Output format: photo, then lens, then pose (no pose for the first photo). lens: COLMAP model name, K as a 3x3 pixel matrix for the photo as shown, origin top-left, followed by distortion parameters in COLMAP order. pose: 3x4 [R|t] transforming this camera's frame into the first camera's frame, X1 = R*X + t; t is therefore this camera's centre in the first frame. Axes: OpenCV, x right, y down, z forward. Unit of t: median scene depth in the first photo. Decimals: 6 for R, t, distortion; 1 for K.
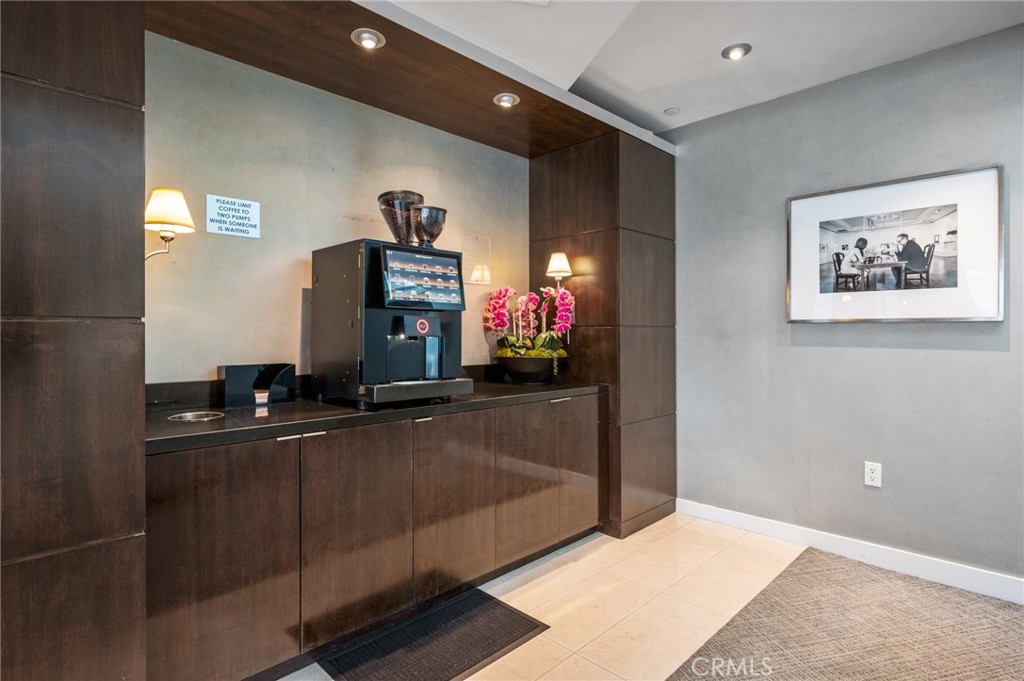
lens RADIAL K [[523.2, 0, 512.2], [0, 523.2, 329.5], [0, 0, 1]] dist [0.000692, 0.000293]
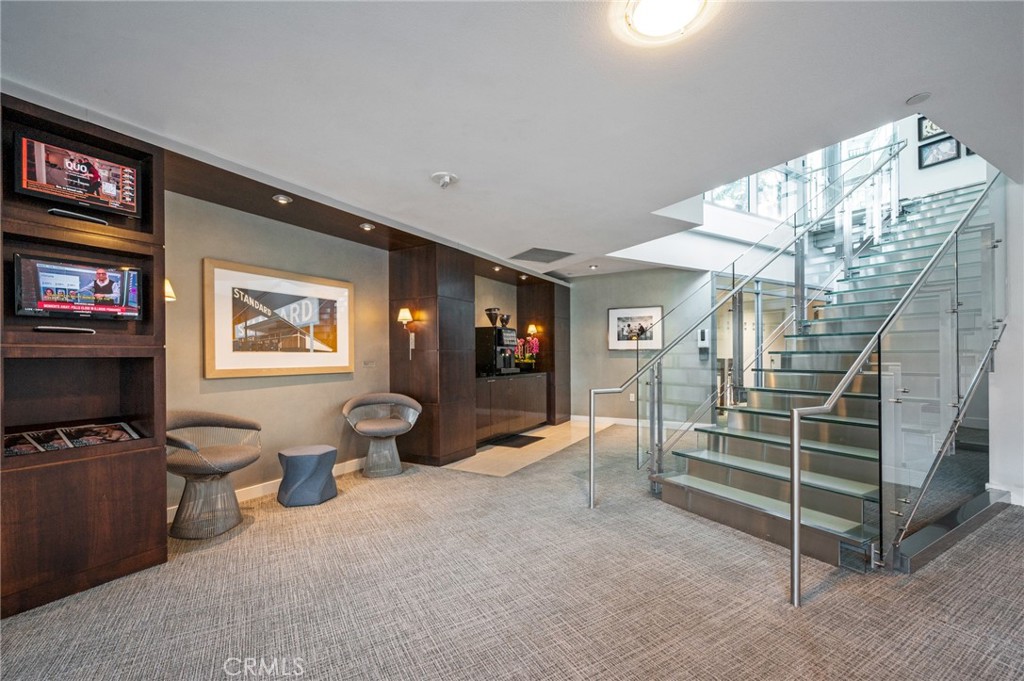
lens RADIAL K [[428.1, 0, 513.5], [0, 428.1, 356.8], [0, 0, 1]] dist [-0.000665, 0.000021]
pose [[0.966300, -0.002591, 0.257407, -0.618315], [0.000711, 0.999972, 0.007396, 0.006109], [-0.257419, -0.006963, 0.966275, -1.211638]]
